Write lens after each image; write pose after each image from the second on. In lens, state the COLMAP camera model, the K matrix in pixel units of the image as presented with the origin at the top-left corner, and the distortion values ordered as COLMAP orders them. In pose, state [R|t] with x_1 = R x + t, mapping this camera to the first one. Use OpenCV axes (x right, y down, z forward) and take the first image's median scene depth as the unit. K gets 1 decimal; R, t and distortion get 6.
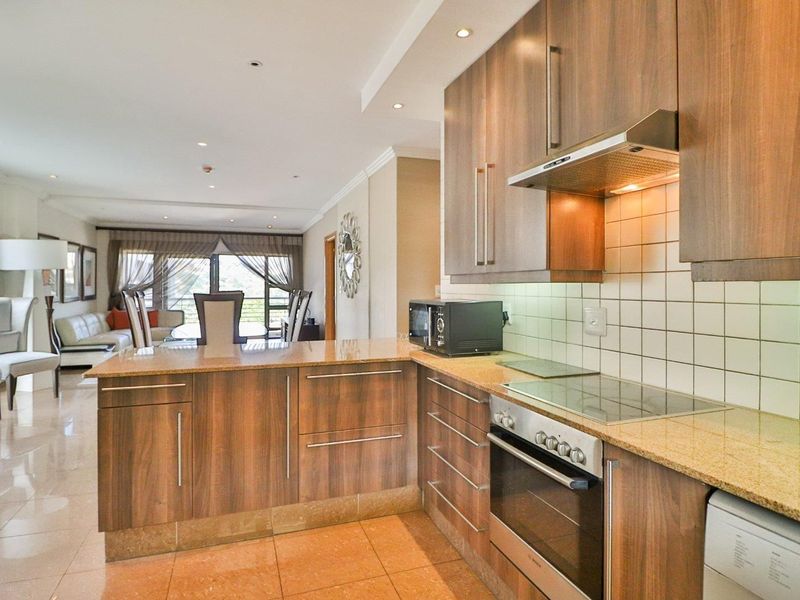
lens RADIAL K [[461.3, 0, 396.4], [0, 461.3, 286.6], [0, 0, 1]] dist [0.001446, -0.016199]
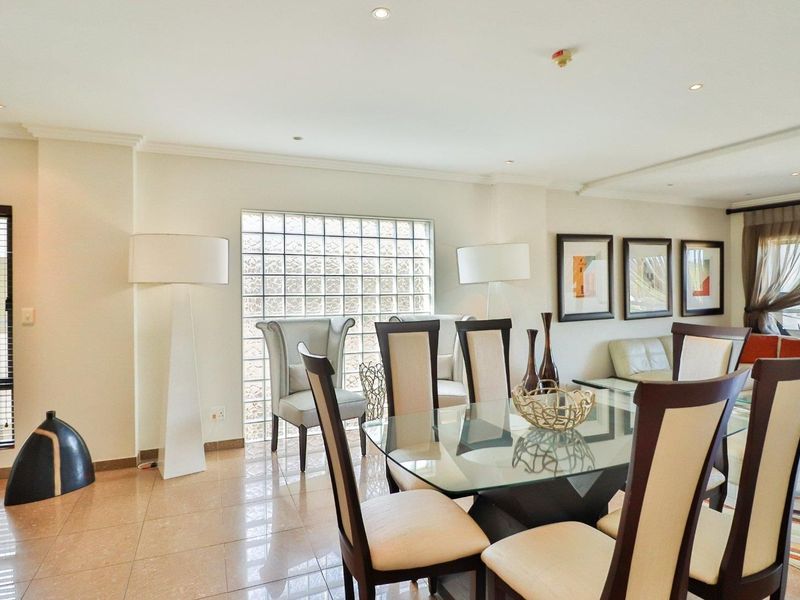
lens RADIAL K [[461.3, 0, 396.4], [0, 461.3, 286.6], [0, 0, 1]] dist [0.001446, -0.016199]
pose [[0.056853, 0.003213, -0.998377, 0.015881], [0.004561, 0.999984, 0.003478, -0.018811], [0.998372, -0.004751, 0.056837, 0.456046]]
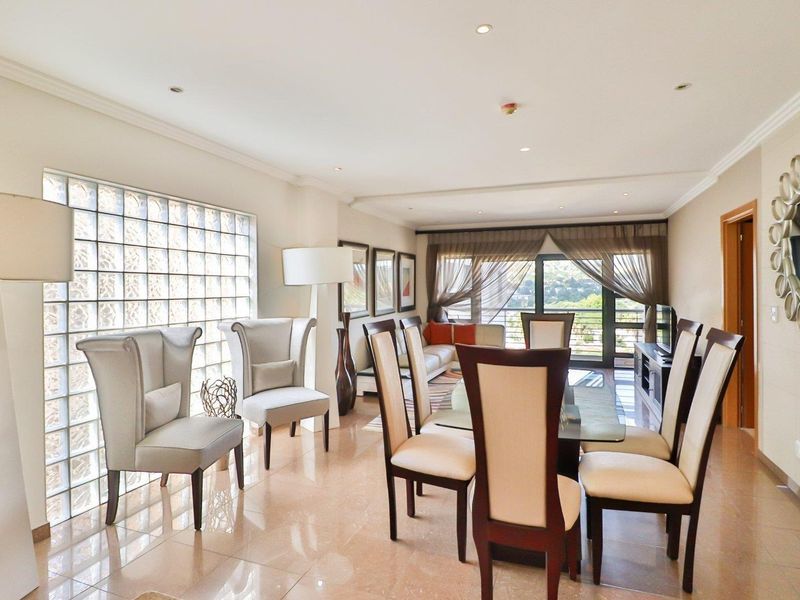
lens RADIAL K [[461.3, 0, 396.4], [0, 461.3, 286.6], [0, 0, 1]] dist [0.001446, -0.016199]
pose [[0.764120, -0.003629, -0.645064, -0.082886], [0.003661, 0.999992, -0.001289, -0.017529], [0.645064, -0.001377, 0.764127, 0.263099]]
